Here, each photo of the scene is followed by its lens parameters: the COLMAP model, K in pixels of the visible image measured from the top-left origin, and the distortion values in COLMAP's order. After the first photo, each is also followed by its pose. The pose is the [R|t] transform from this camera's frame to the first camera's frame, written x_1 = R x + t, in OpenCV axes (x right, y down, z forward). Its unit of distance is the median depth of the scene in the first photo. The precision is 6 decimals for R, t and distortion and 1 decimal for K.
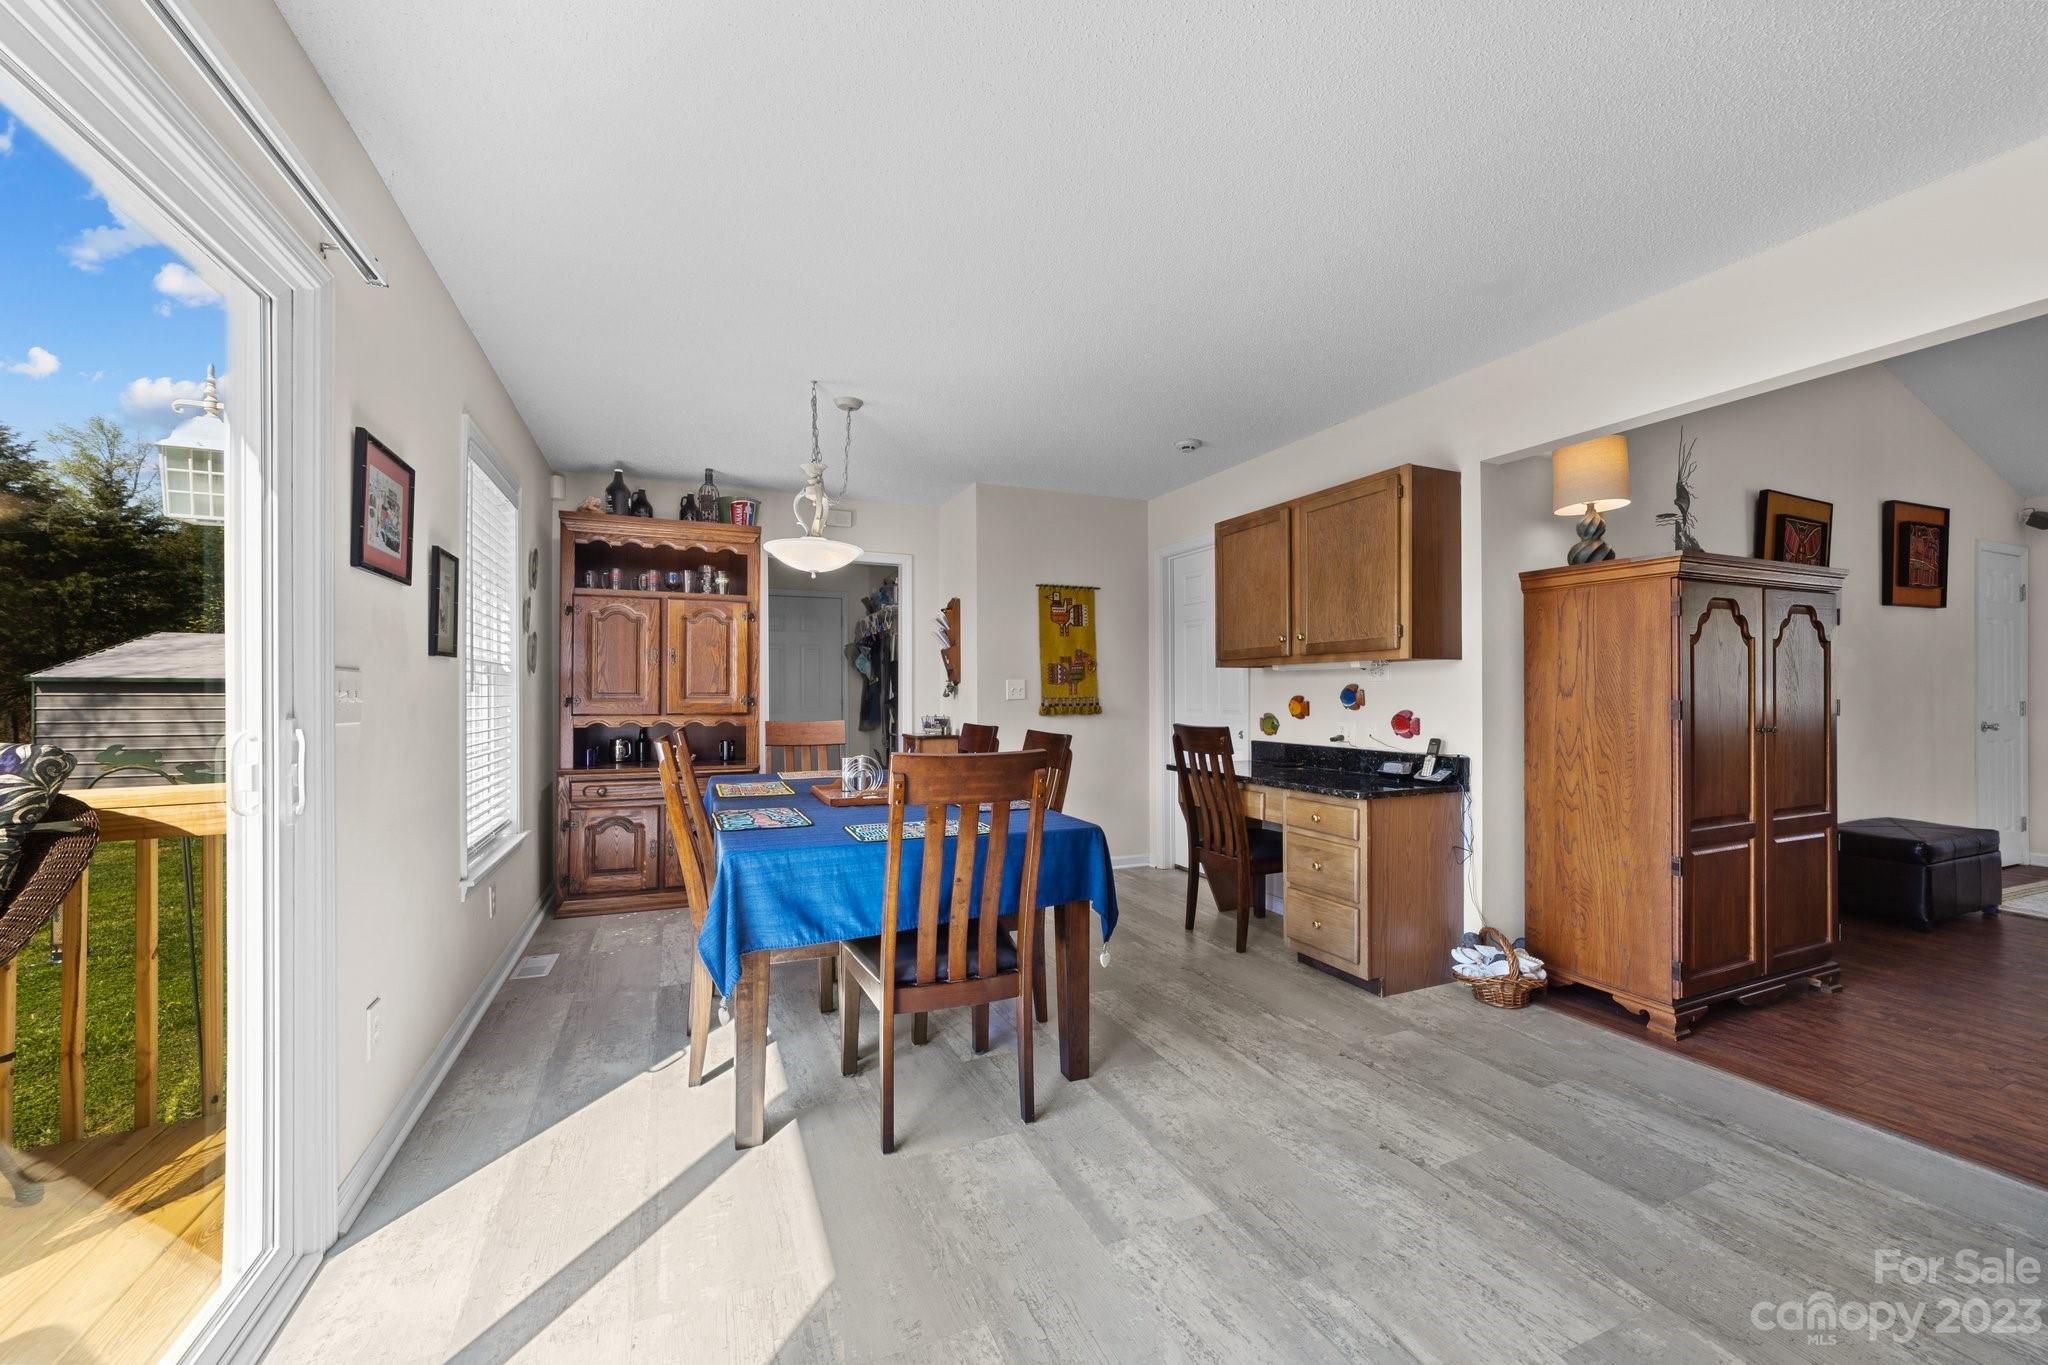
lens RADIAL K [[794.8, 0, 1025.9], [0, 794.8, 686.6], [0, 0, 1]] dist [-0.016079, 0.007644]
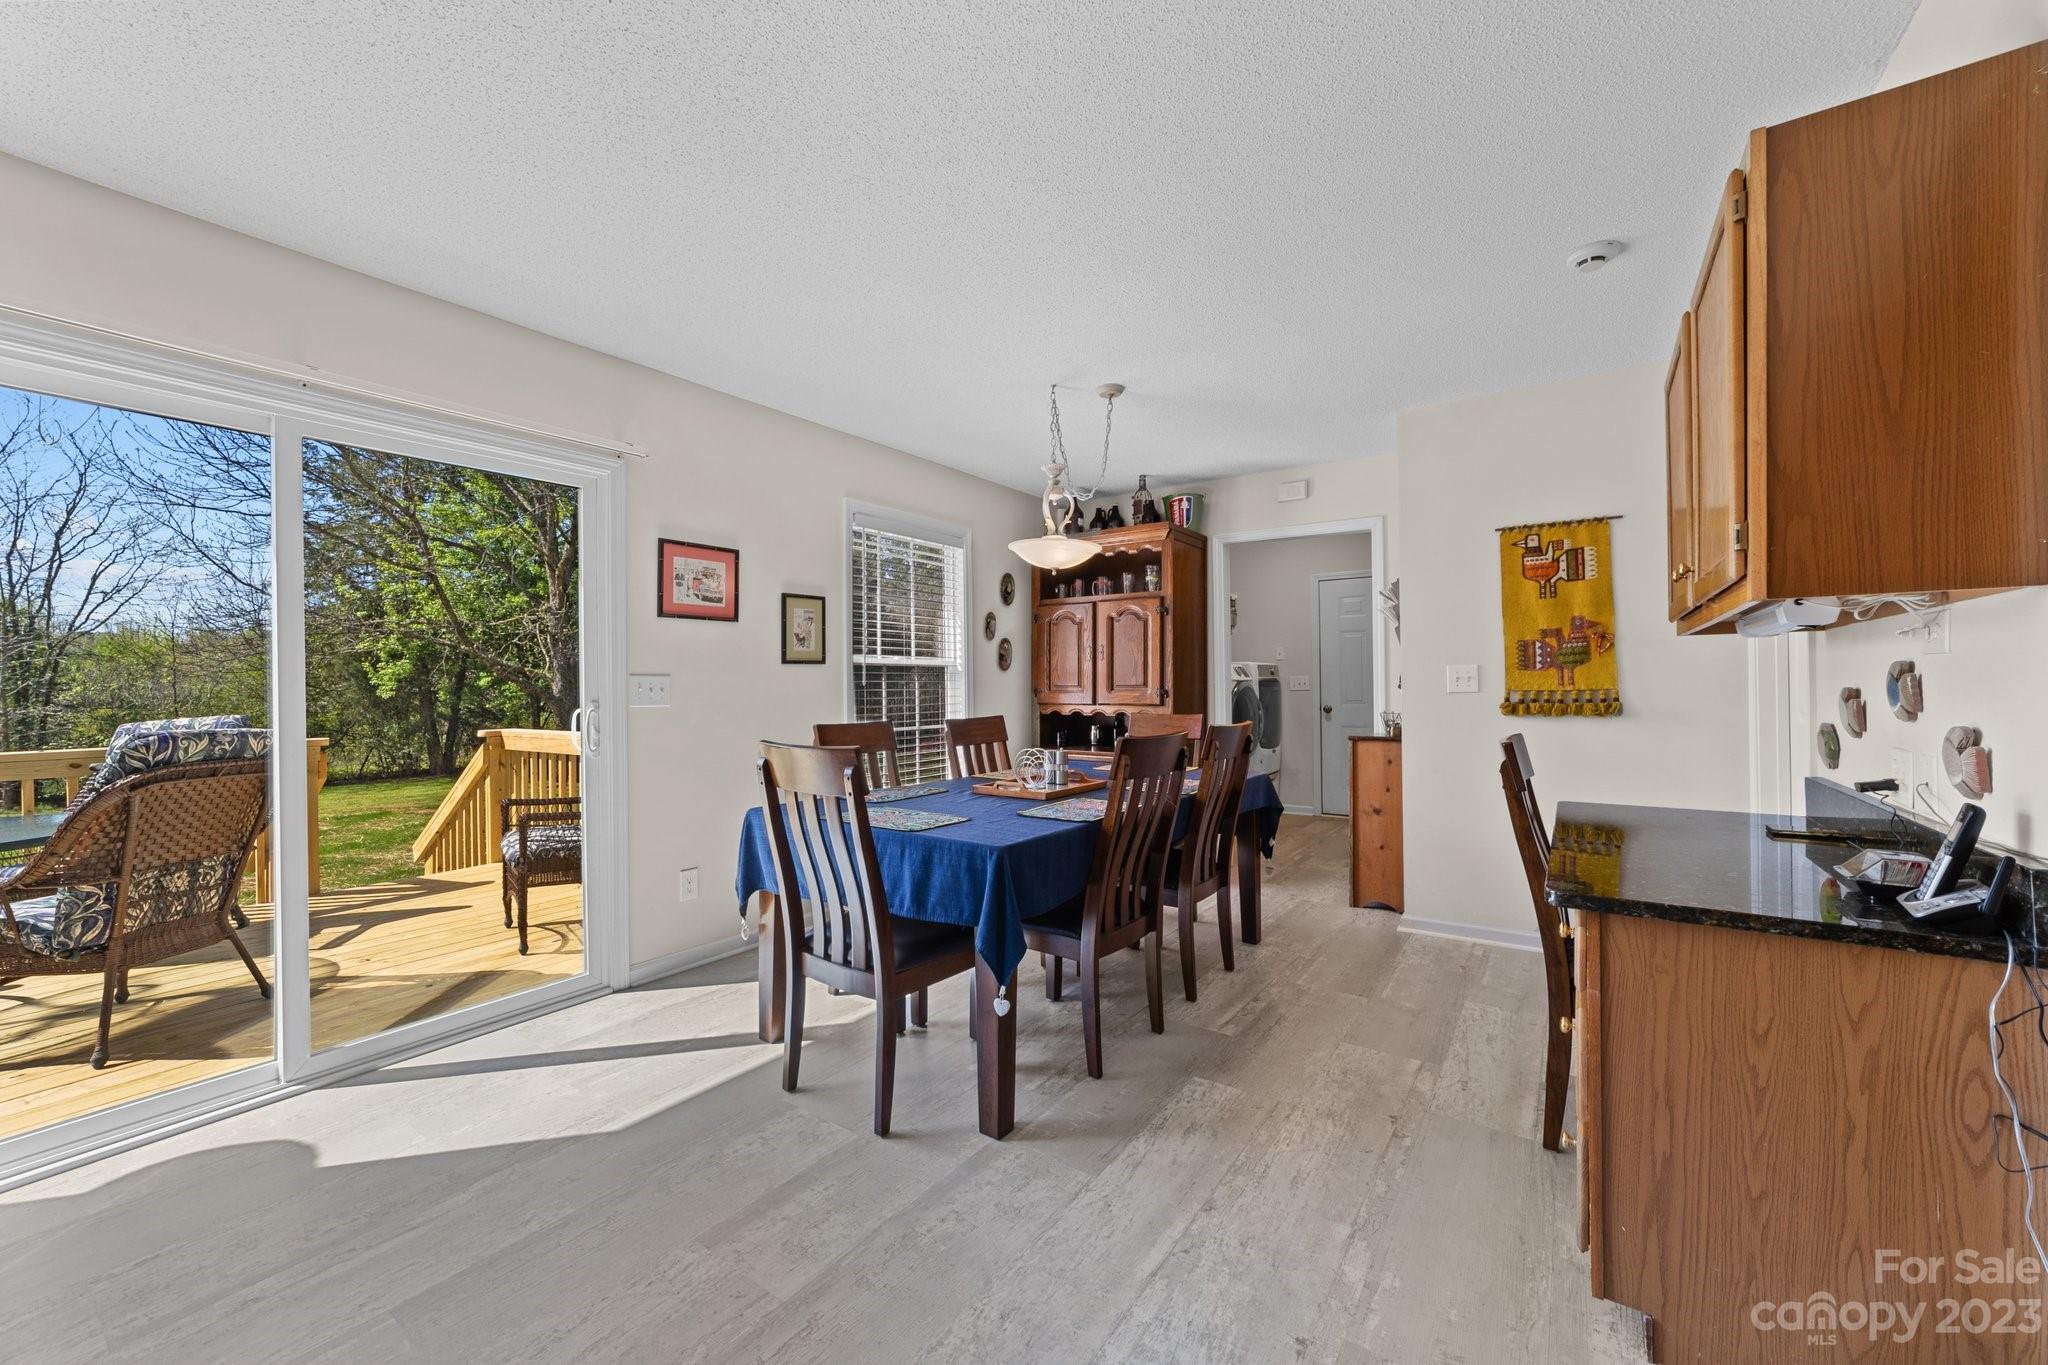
lens RADIAL K [[794.8, 0, 1036.1], [0, 794.8, 680.7], [0, 0, 1]] dist [-0.016079, 0.007644]
pose [[0.521470, -0.007724, -0.853234, 0.576389], [0.014026, 0.999902, -0.000480, 0.000801], [0.853154, -0.011718, 0.521527, 0.414563]]
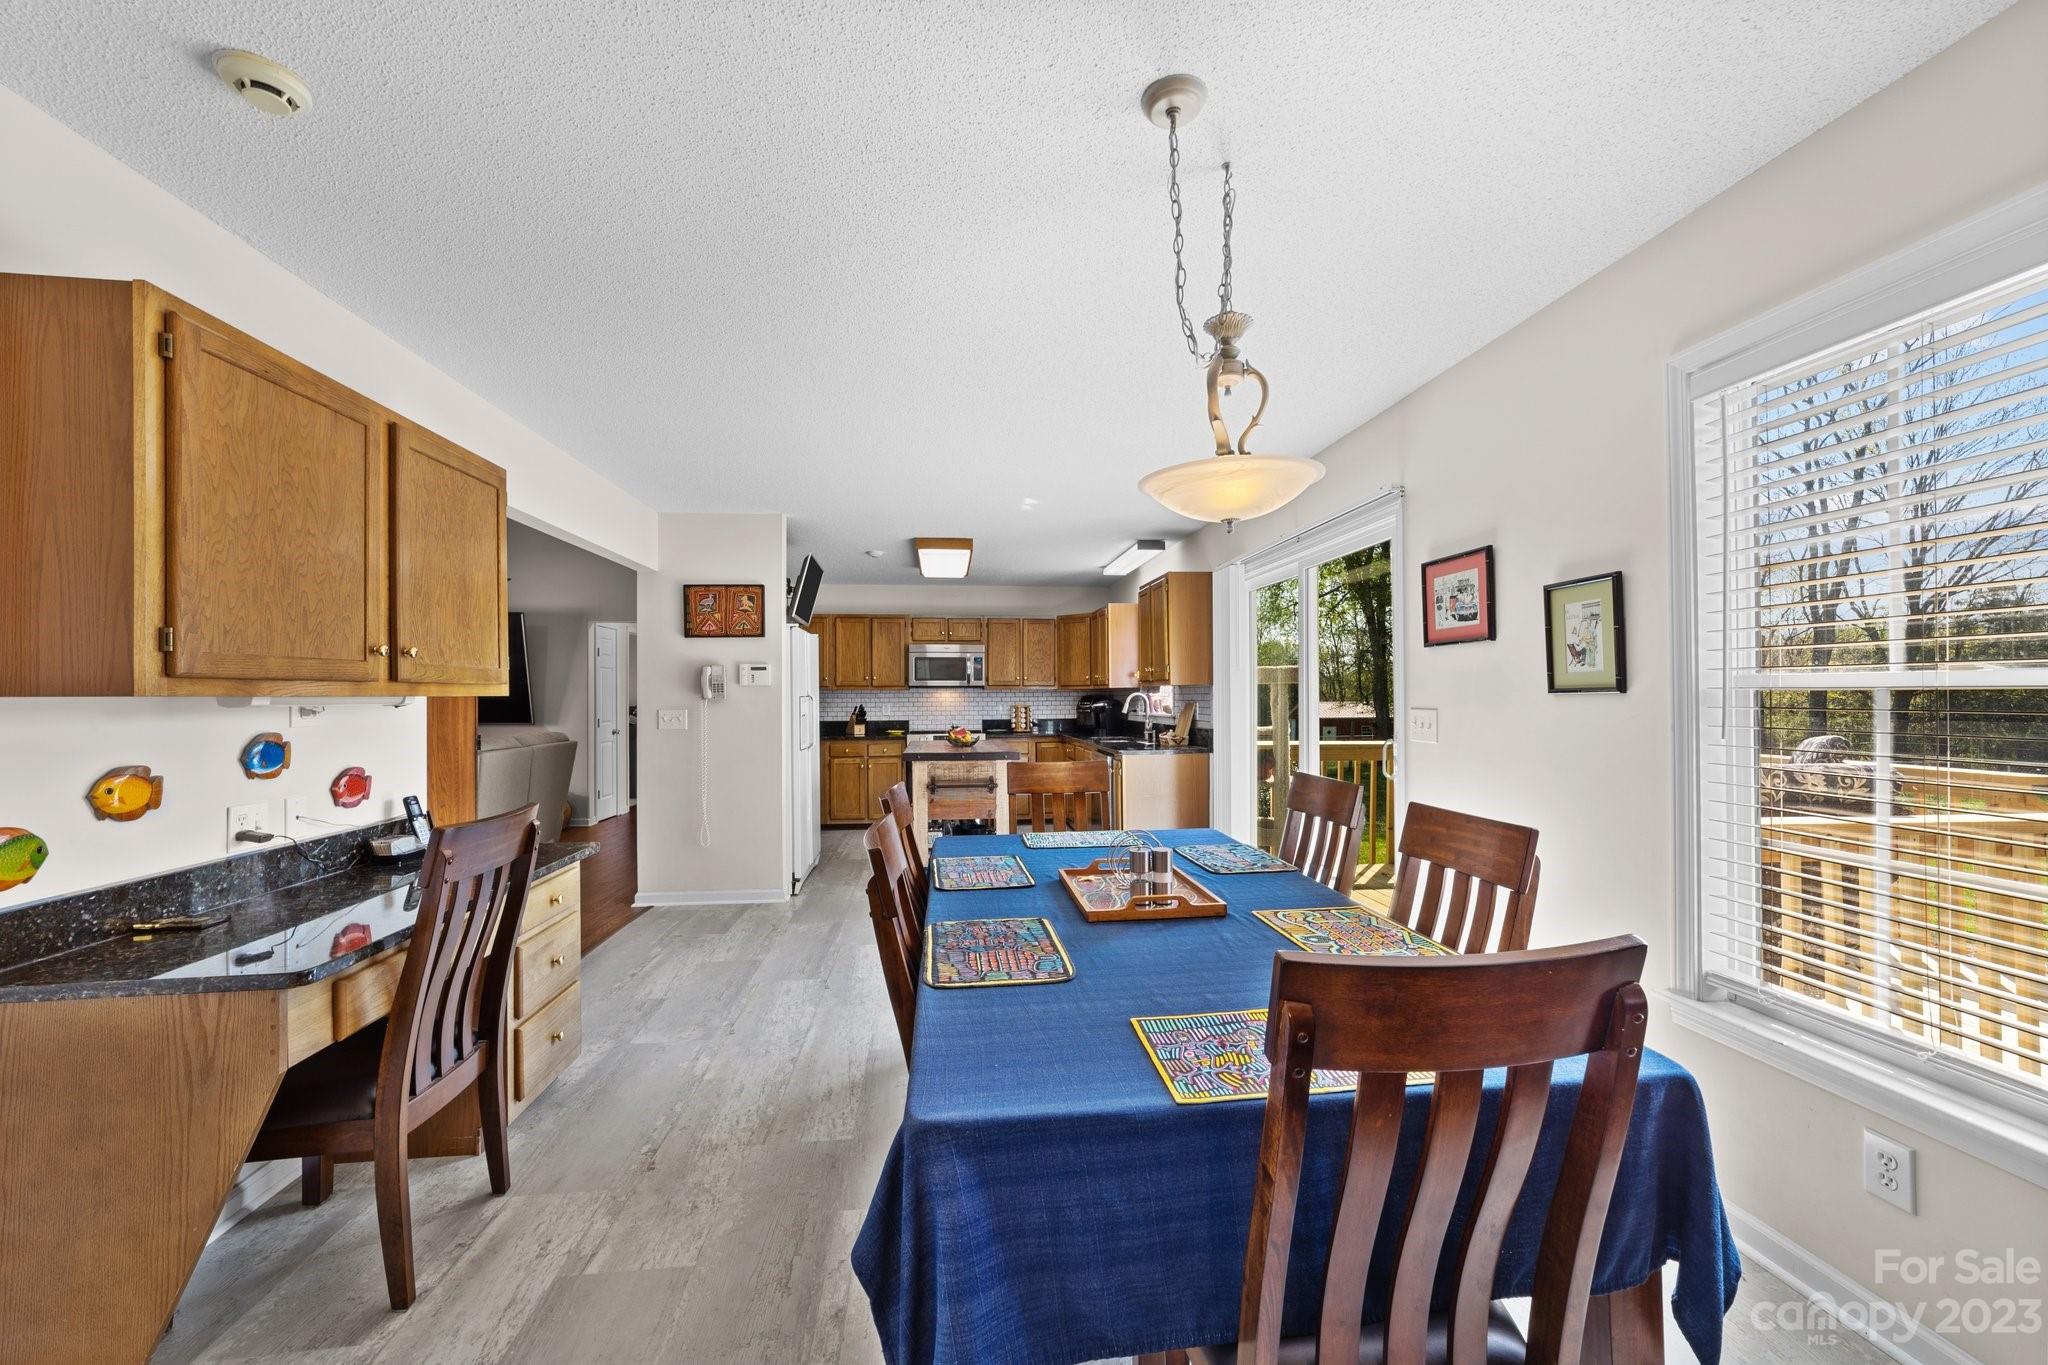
lens RADIAL K [[794.8, 0, 1013.3], [0, 794.8, 688.3], [0, 0, 1]] dist [-0.016079, 0.007644]
pose [[-0.950685, 0.011904, 0.309930, -0.284173], [0.007935, 0.999870, -0.014062, -0.026573], [-0.310057, -0.010910, -0.950656, 1.491182]]
